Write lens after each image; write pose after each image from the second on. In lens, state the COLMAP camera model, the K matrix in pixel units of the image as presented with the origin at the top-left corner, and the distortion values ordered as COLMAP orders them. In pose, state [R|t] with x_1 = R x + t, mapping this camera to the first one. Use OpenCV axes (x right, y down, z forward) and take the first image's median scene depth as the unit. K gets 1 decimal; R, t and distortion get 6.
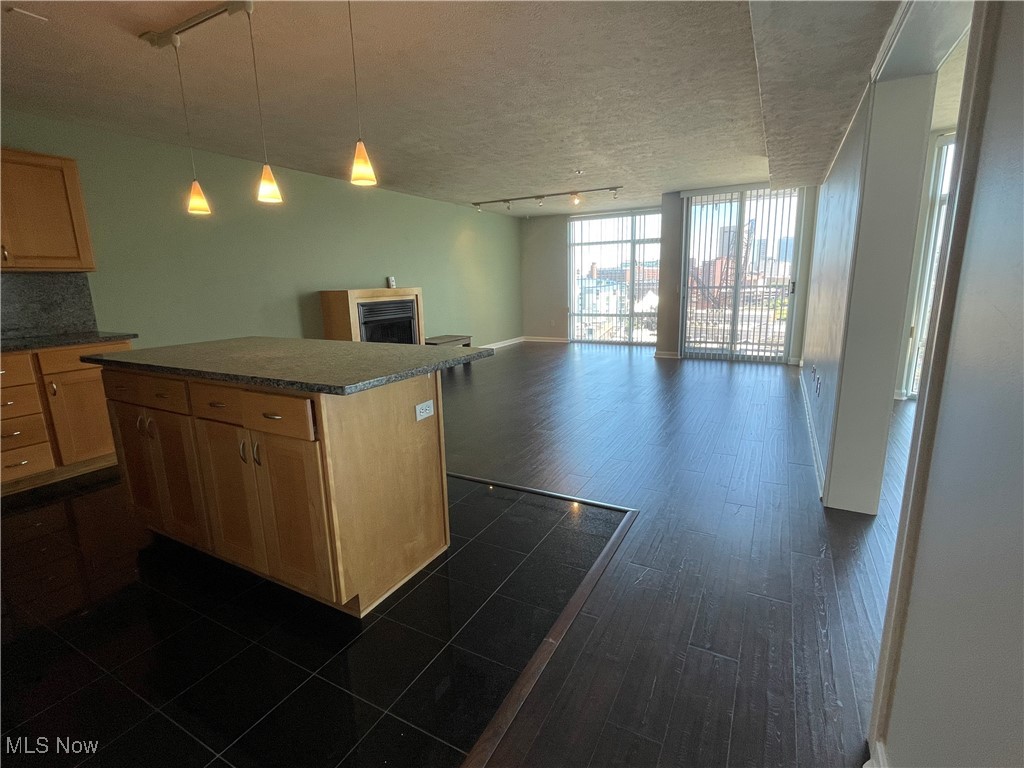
lens RADIAL K [[480.7, 0, 513.0], [0, 480.7, 379.9], [0, 0, 1]] dist [-0.001607, -0.000191]
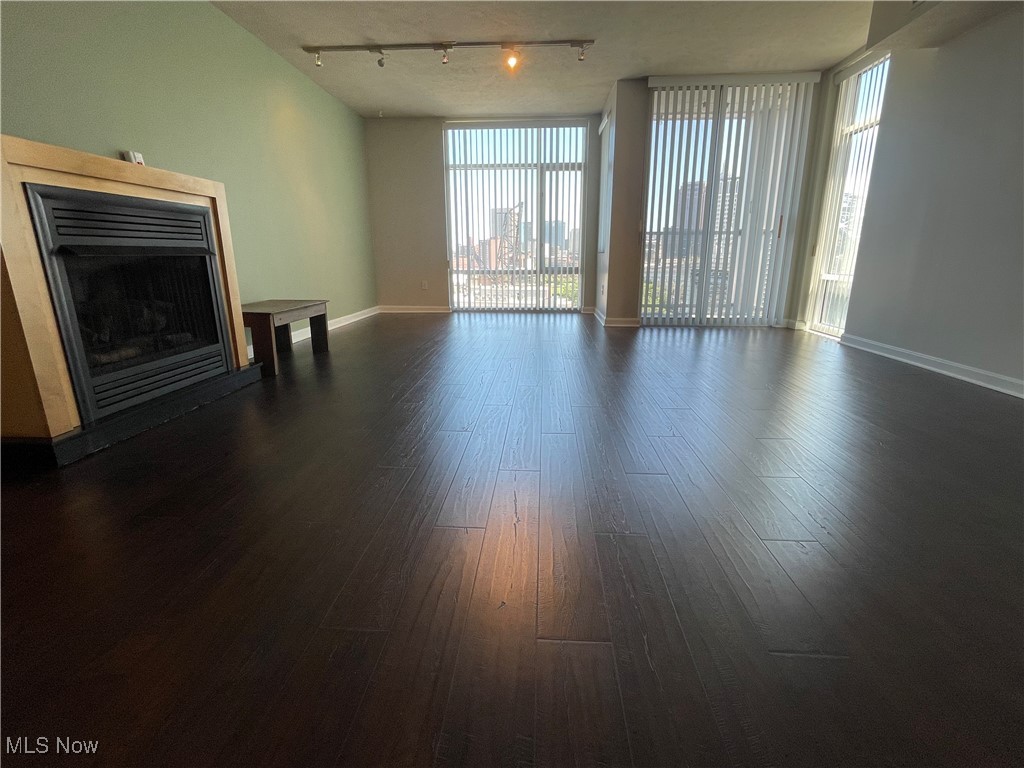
lens RADIAL K [[480.7, 0, 513.0], [0, 480.7, 379.9], [0, 0, 1]] dist [-0.001607, -0.000191]
pose [[0.905468, -0.083687, 0.416082, -0.109907], [0.064635, 0.996122, 0.059695, -0.017875], [-0.419464, -0.027159, 0.907366, 0.363628]]
